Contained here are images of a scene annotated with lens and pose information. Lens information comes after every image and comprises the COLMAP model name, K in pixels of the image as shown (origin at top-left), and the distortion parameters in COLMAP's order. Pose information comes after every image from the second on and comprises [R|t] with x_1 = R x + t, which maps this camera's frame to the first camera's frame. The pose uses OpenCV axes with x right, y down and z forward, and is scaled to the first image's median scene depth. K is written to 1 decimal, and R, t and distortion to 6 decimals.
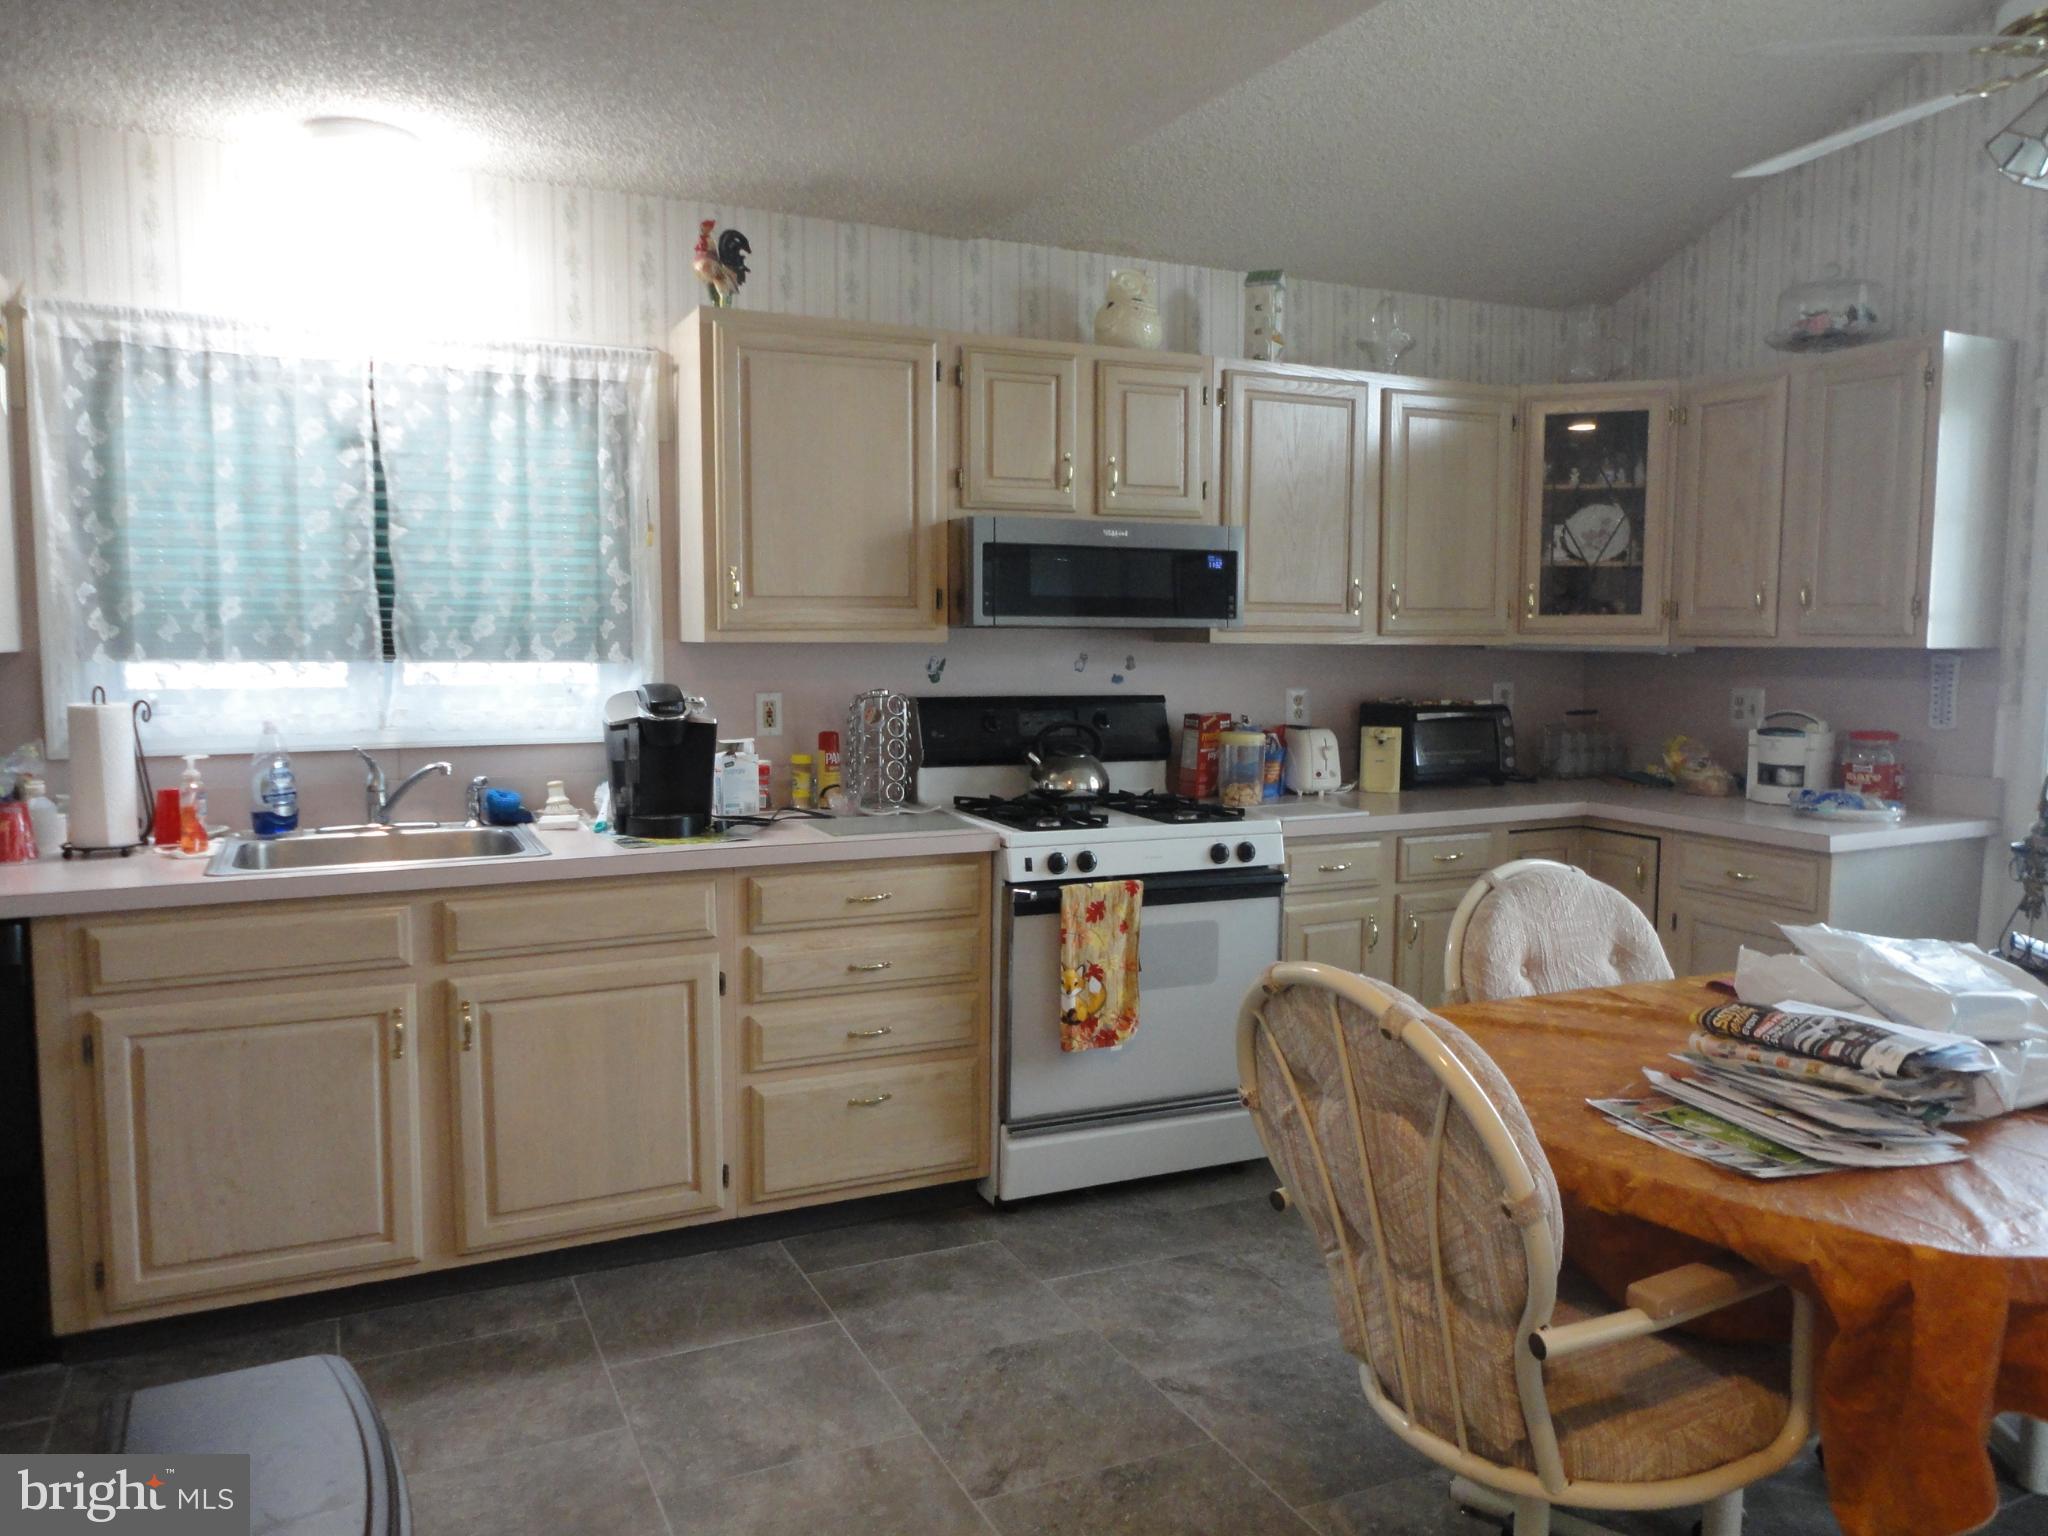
lens RADIAL K [[1488.1, 0, 1014.6], [0, 1488.1, 757.6], [0, 0, 1]] dist [0.002735, -0.003916]
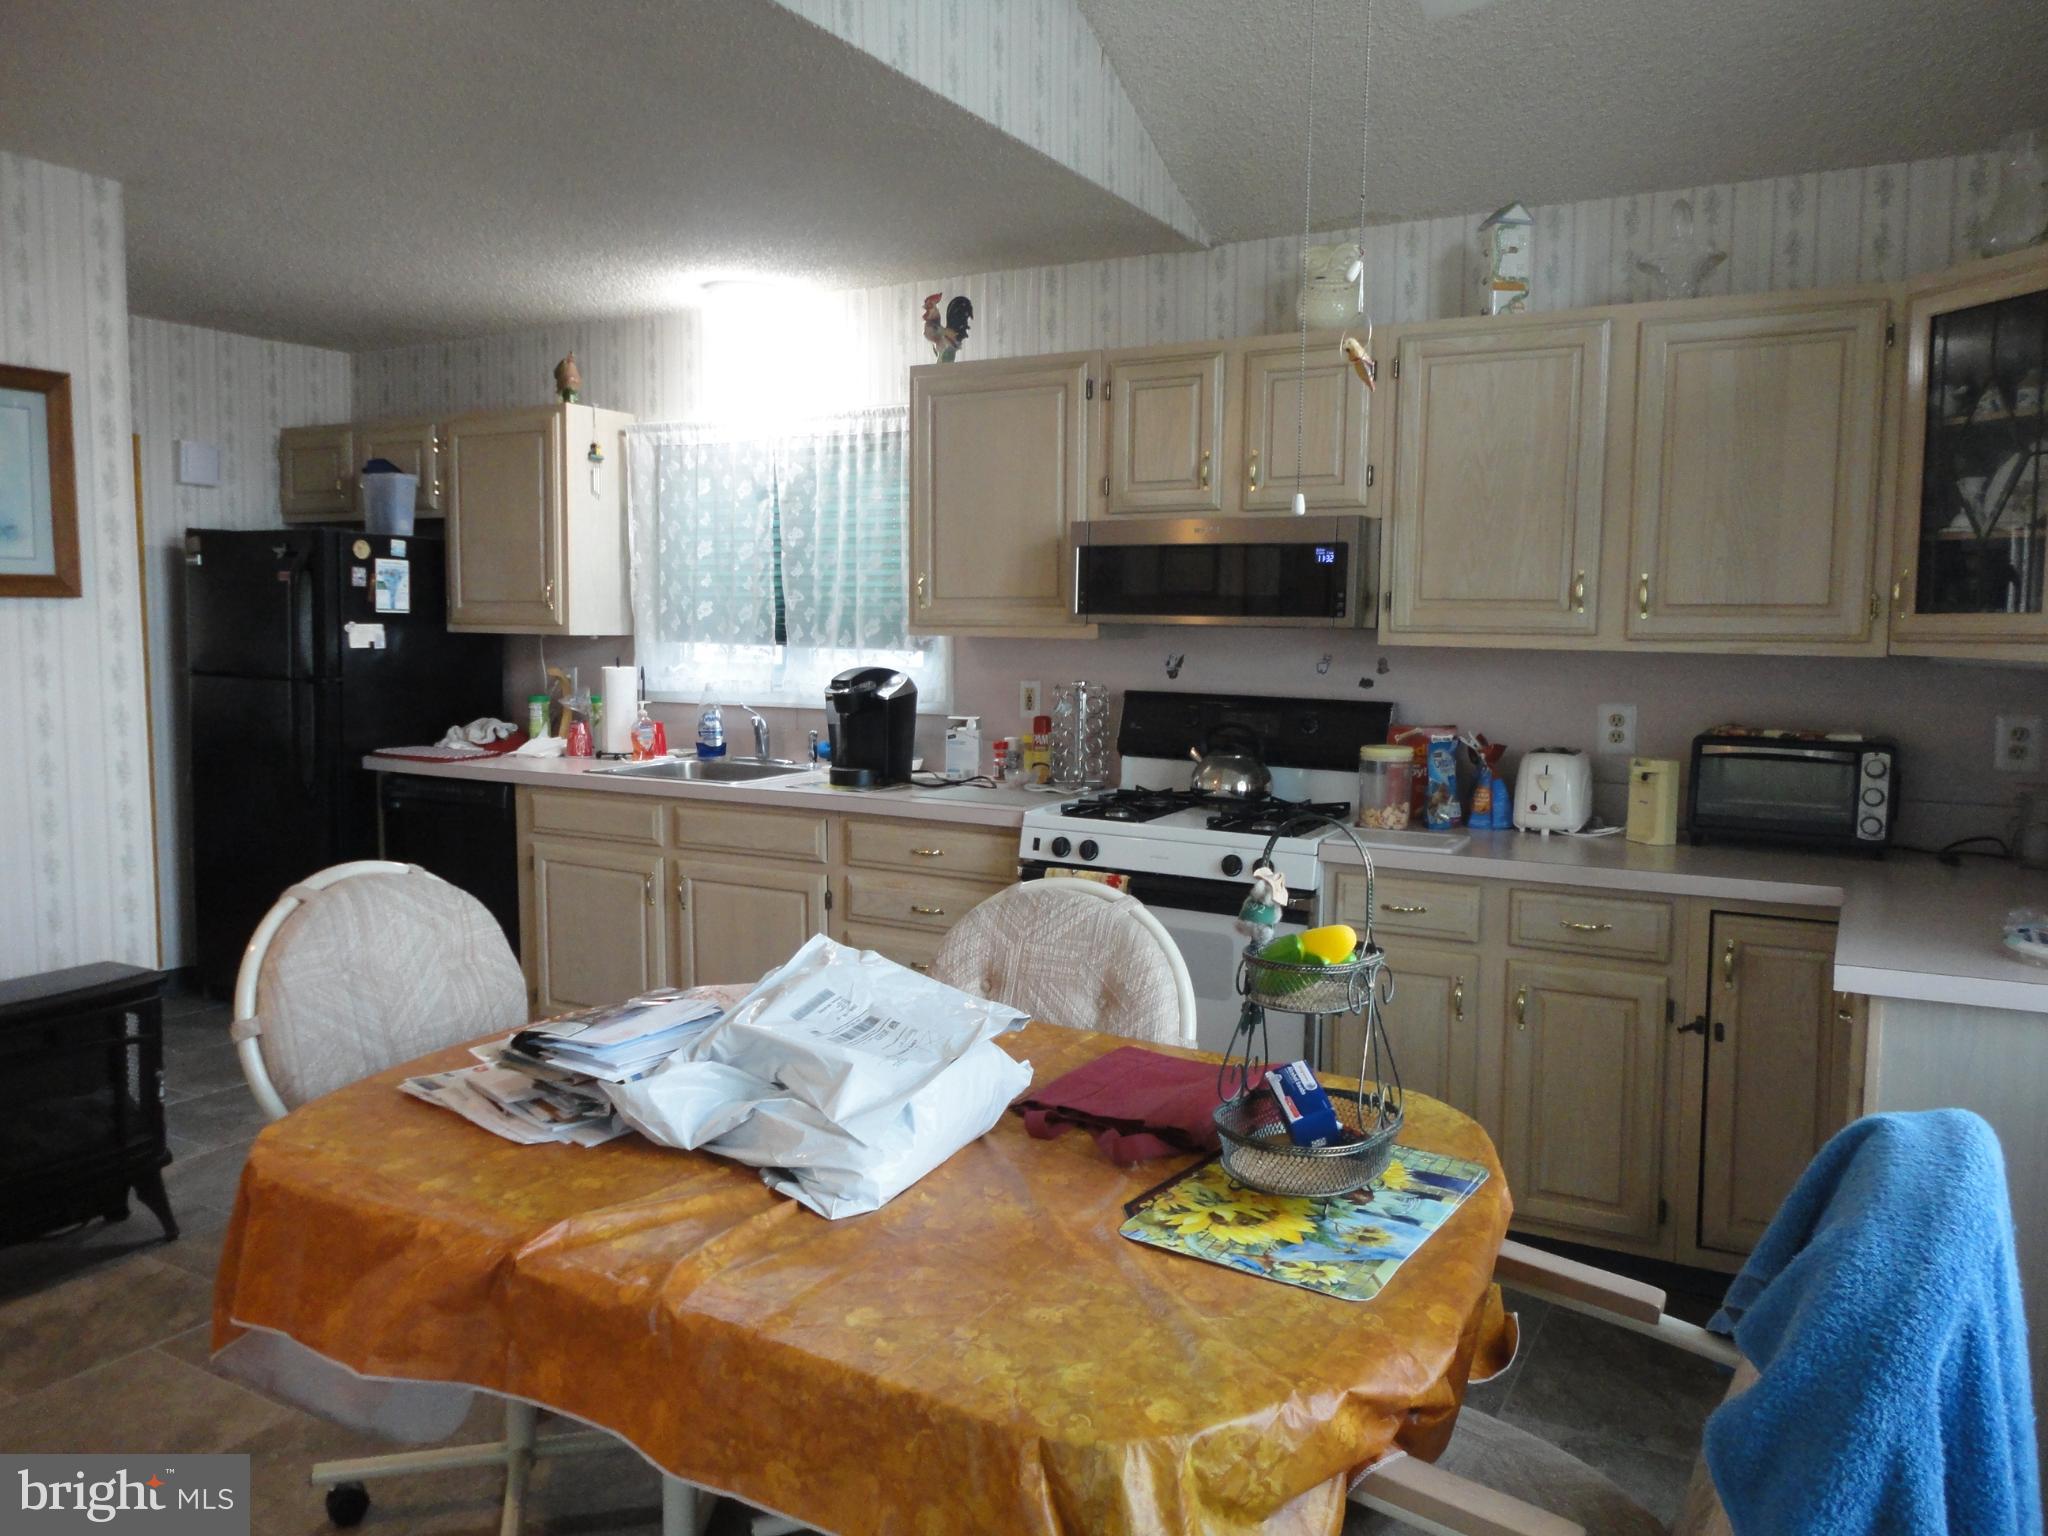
lens RADIAL K [[1488.1, 0, 1014.6], [0, 1488.1, 757.6], [0, 0, 1]] dist [0.002735, -0.003916]
pose [[0.571848, 0.077805, -0.816661, 0.849239], [-0.080155, 0.996028, 0.038767, -0.030115], [0.816434, 0.043291, 0.575814, 0.350869]]
